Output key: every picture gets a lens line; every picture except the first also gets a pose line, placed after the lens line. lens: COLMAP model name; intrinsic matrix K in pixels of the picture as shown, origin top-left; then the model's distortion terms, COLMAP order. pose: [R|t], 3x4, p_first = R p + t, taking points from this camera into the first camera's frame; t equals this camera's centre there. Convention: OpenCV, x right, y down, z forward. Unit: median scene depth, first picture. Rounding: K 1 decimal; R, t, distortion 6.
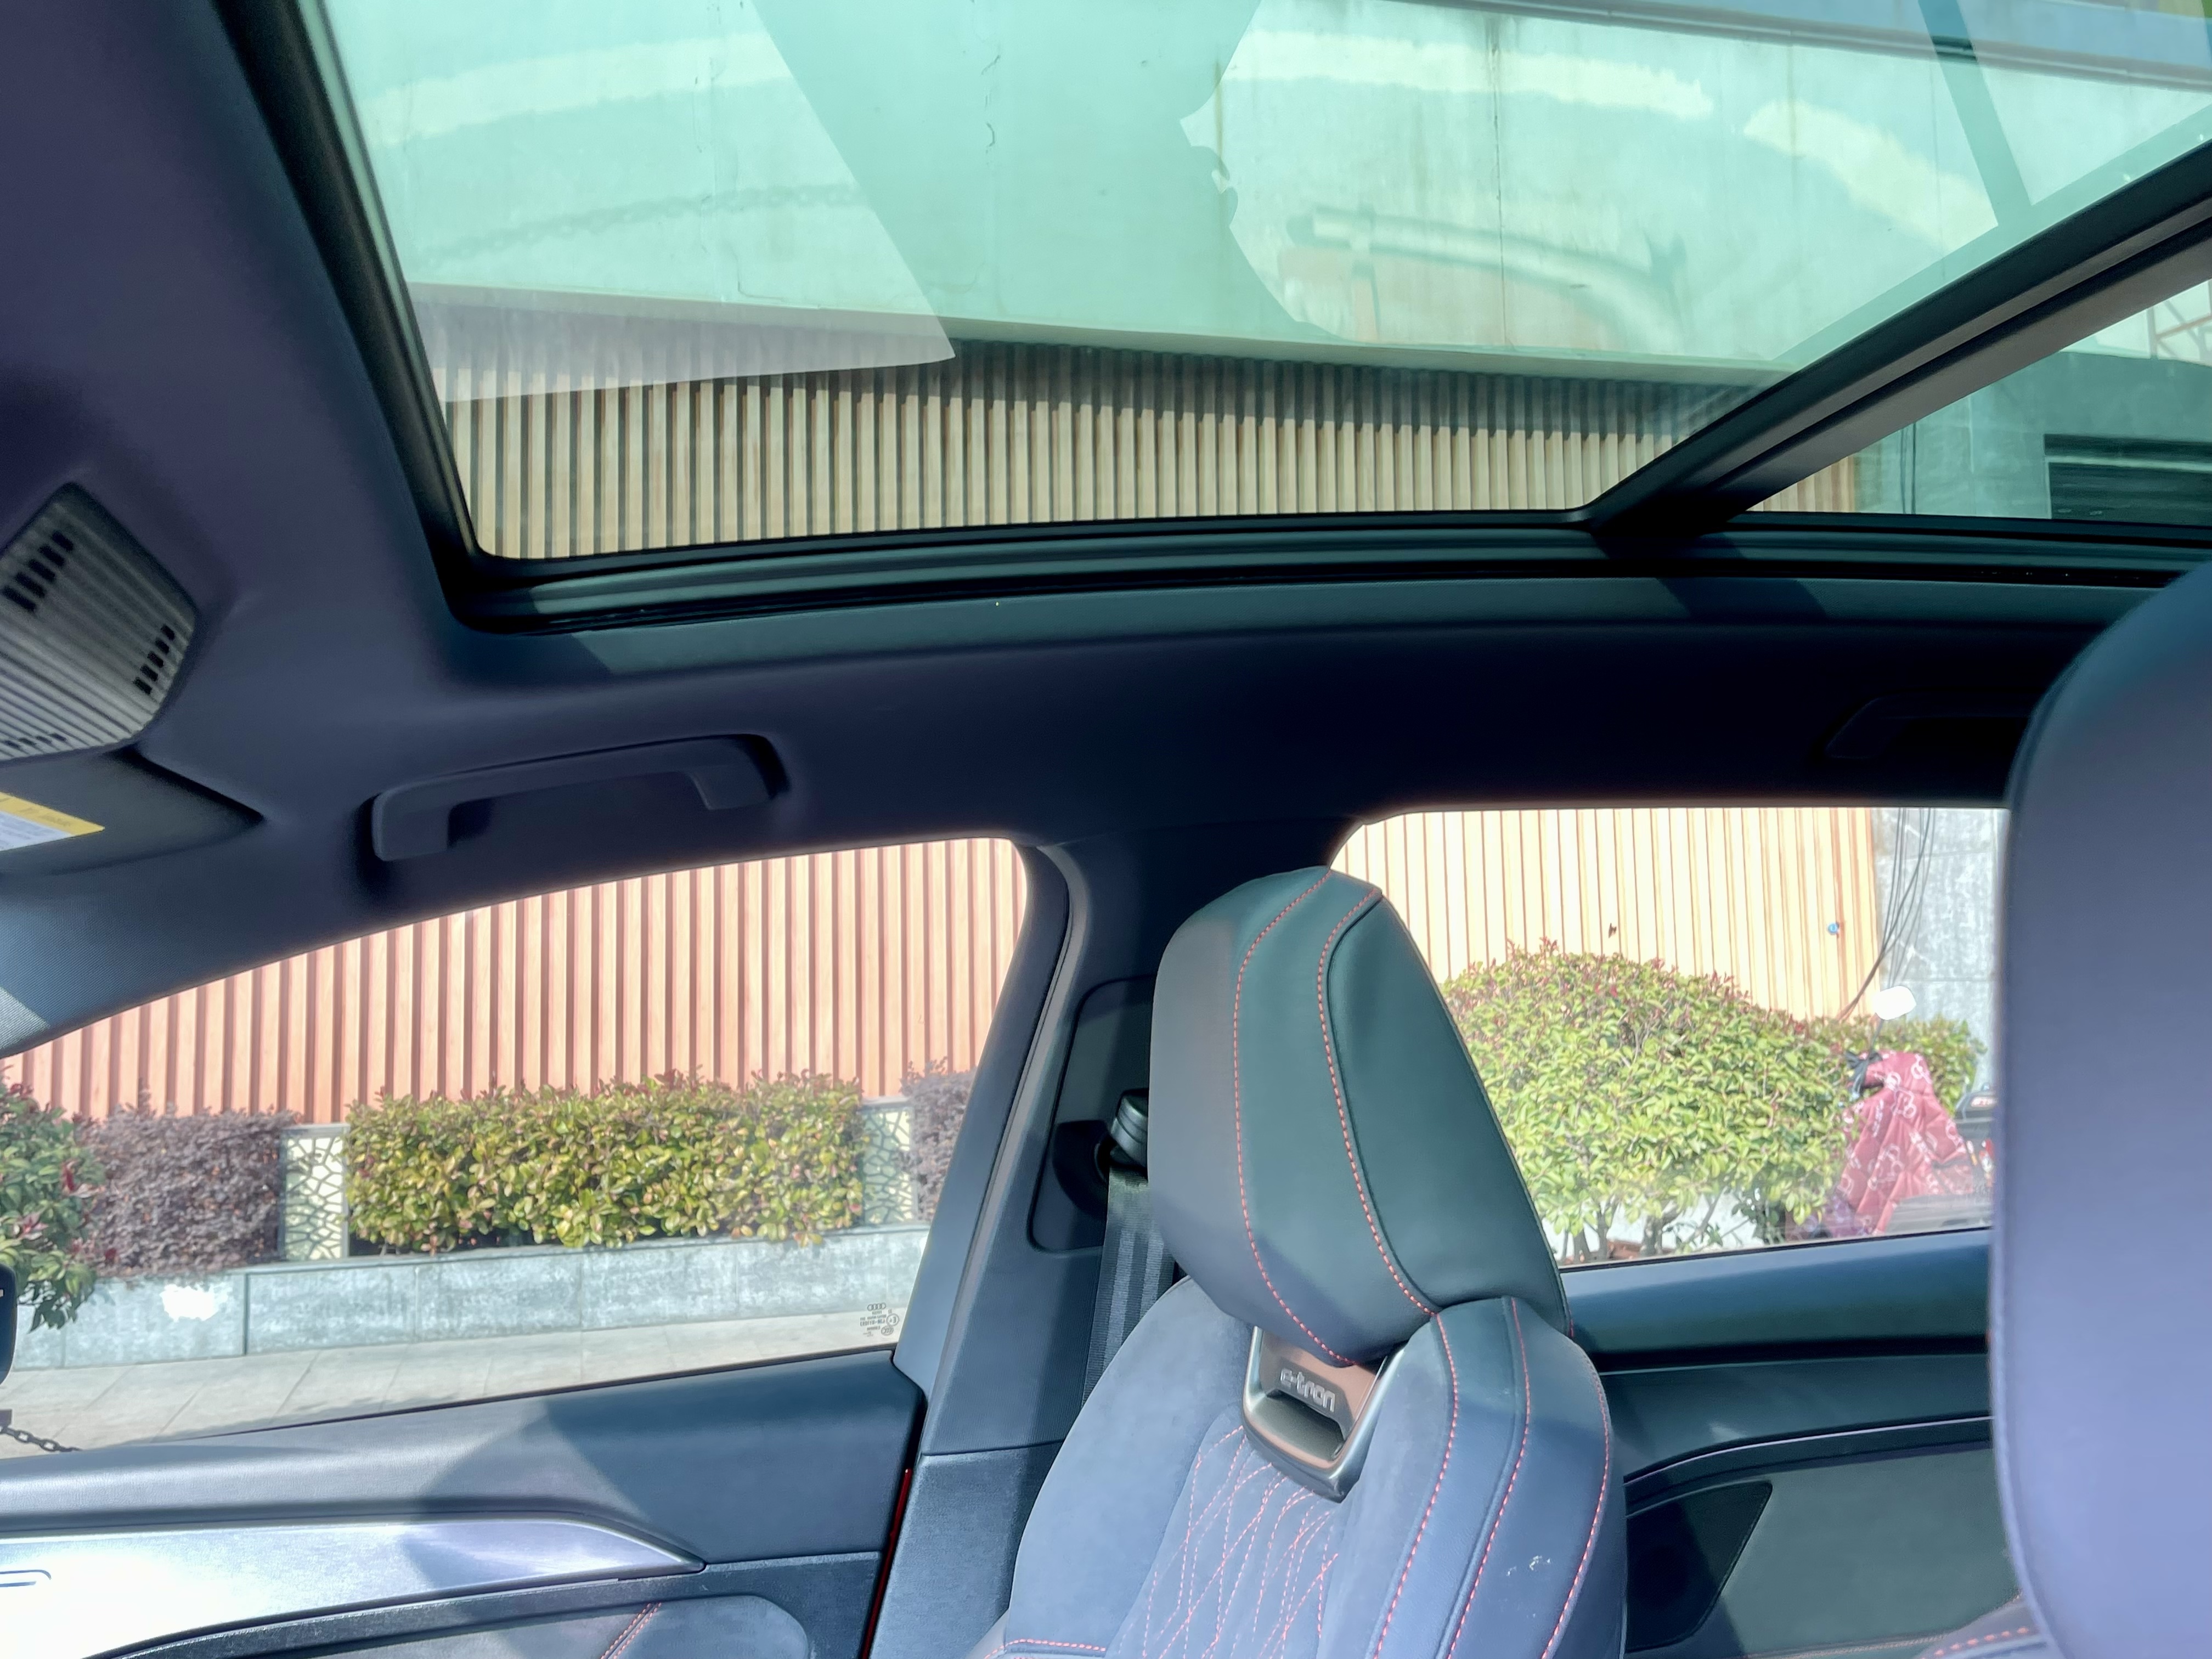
lens RADIAL K [[1902.7, 0, 1106.0], [0, 1902.7, 829.5], [0, 0, 1]] dist [0.015752, -0.012294]
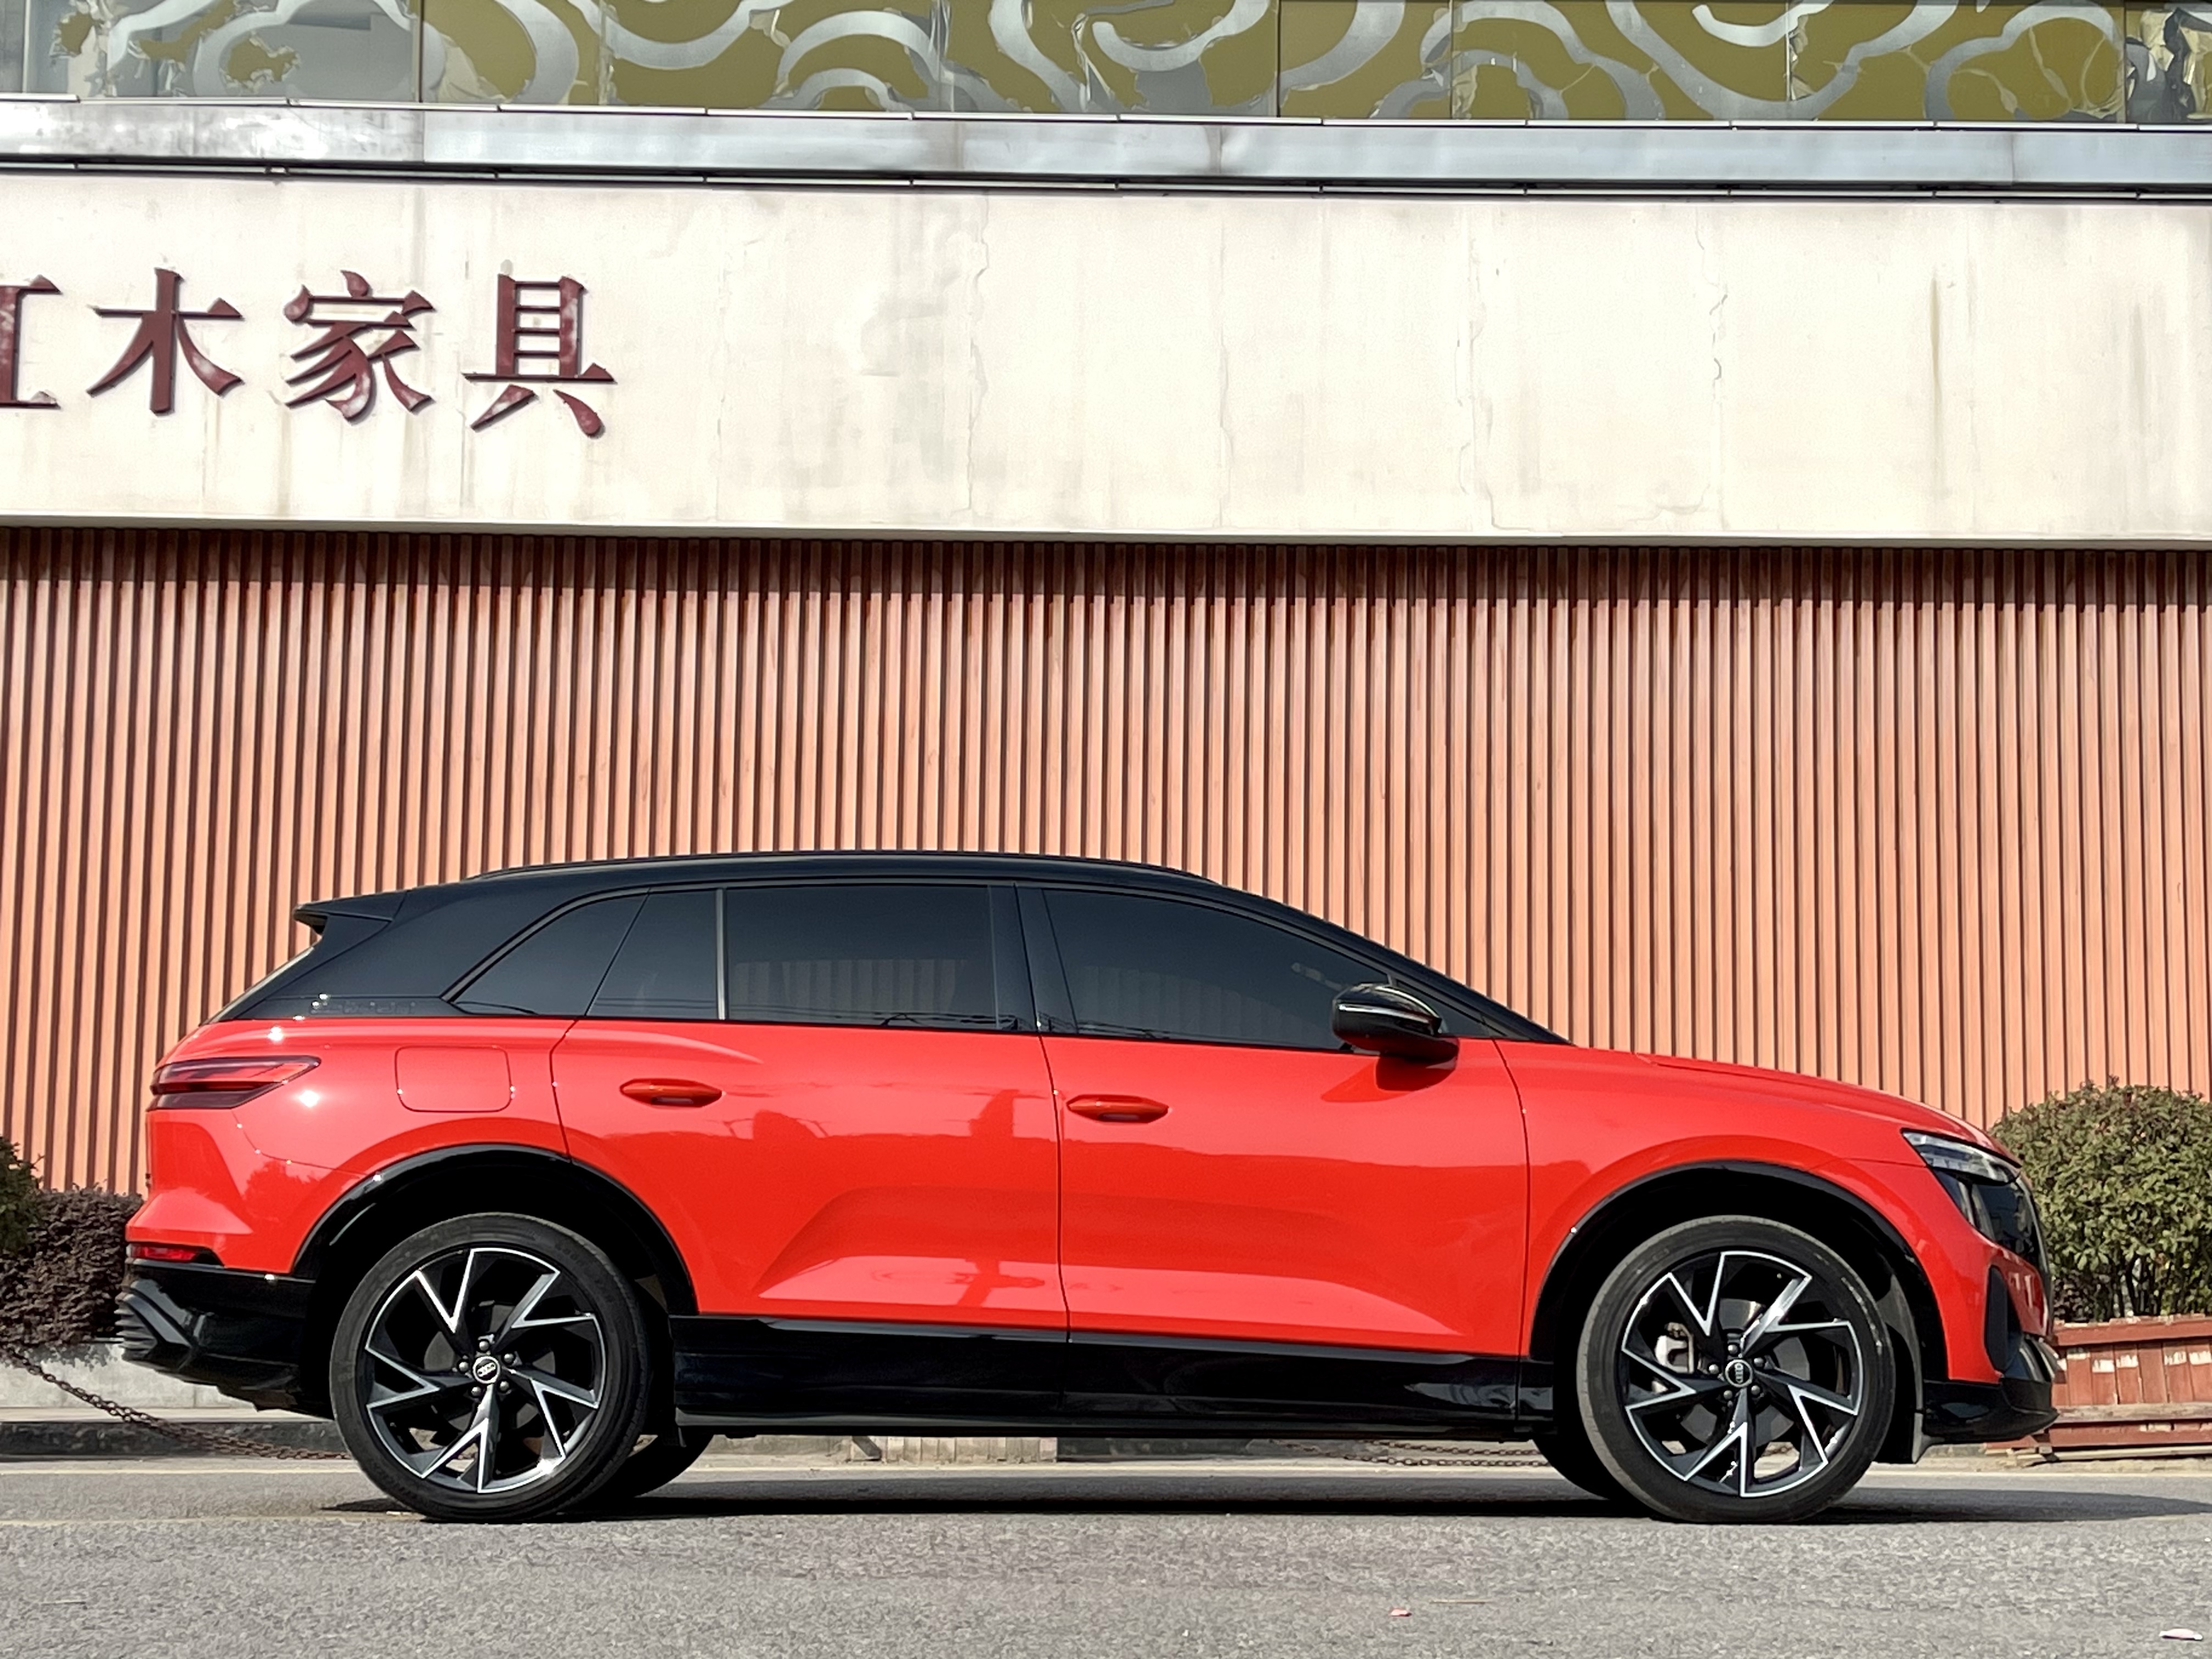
lens RADIAL K [[3634.1, 0, 1106.0], [0, 3634.1, 829.5], [0, 0, 1]] dist [0.191909, -0.072676]
pose [[0.967718, -0.000599, -0.252033, 0.128102], [-0.011485, 0.998854, -0.046471, 0.008630], [0.251772, 0.047866, 0.966602, -1.102956]]
